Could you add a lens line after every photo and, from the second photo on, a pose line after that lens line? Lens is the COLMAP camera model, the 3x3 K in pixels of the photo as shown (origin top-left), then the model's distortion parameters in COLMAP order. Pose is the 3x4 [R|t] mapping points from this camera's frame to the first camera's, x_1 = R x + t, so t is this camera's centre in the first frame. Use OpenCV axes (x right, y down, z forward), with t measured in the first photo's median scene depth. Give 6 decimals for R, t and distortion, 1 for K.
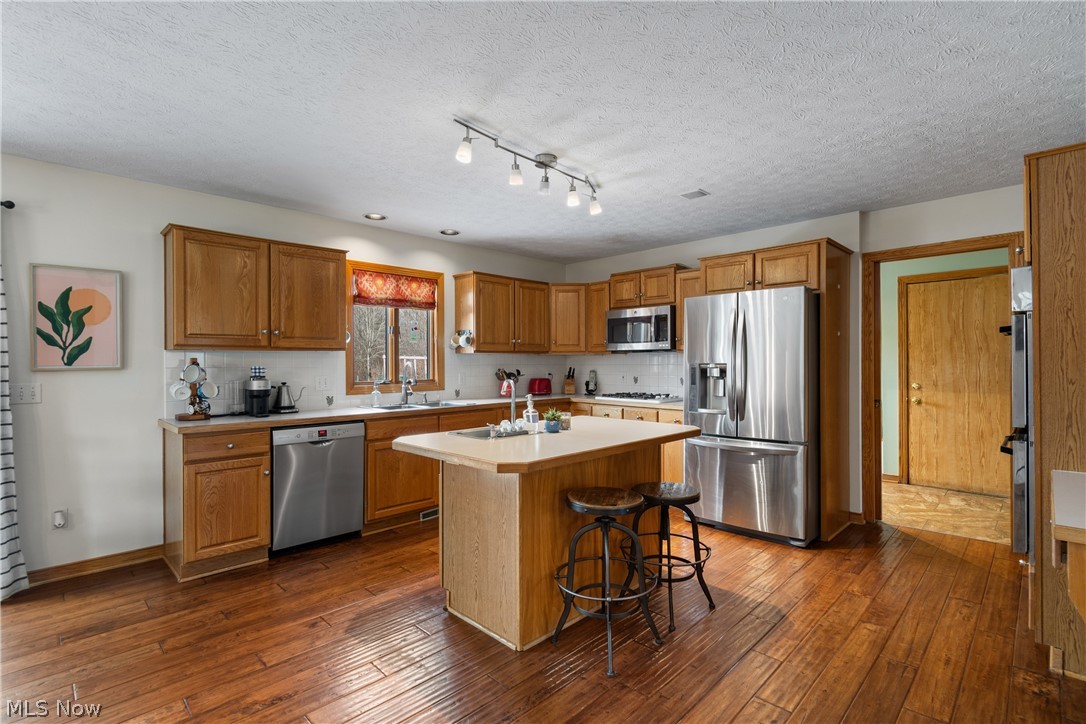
lens RADIAL K [[508.3, 0, 555.4], [0, 508.3, 360.6], [0, 0, 1]] dist [-0.001412, -0.000386]
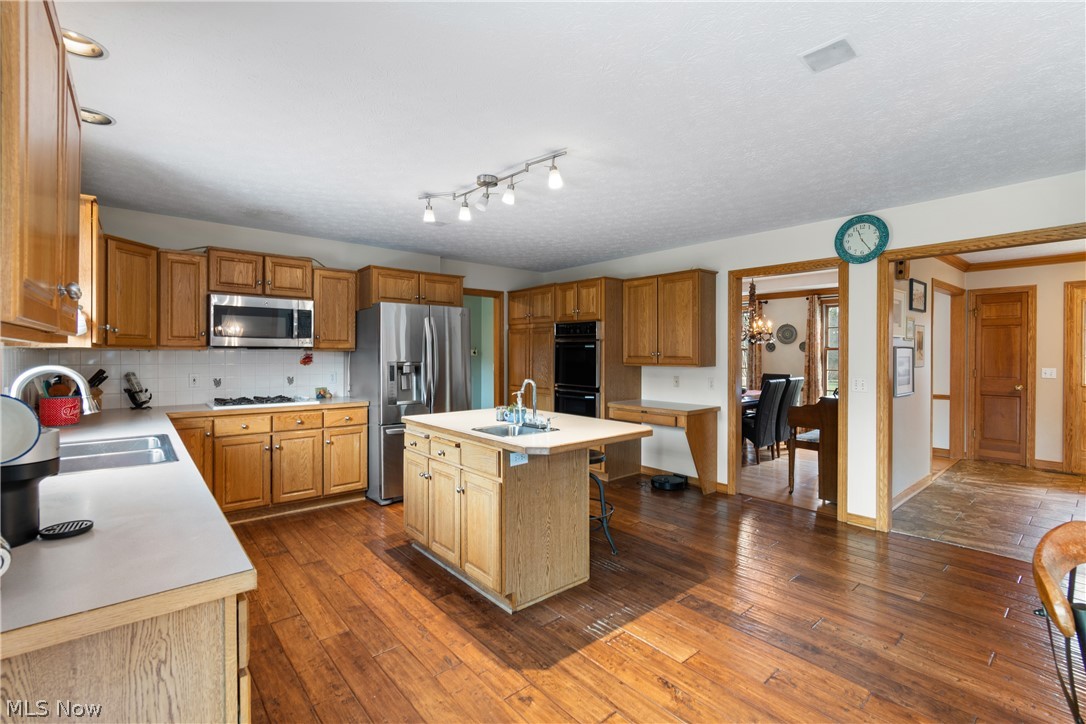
lens RADIAL K [[483.0, 0, 554.6], [0, 483.0, 354.7], [0, 0, 1]] dist [-0.001736, 0.000062]
pose [[0.090125, 0.001118, 0.995930, -0.994775], [-0.002862, 0.999996, -0.000864, -0.013031], [-0.995926, -0.002772, 0.090128, 0.724268]]
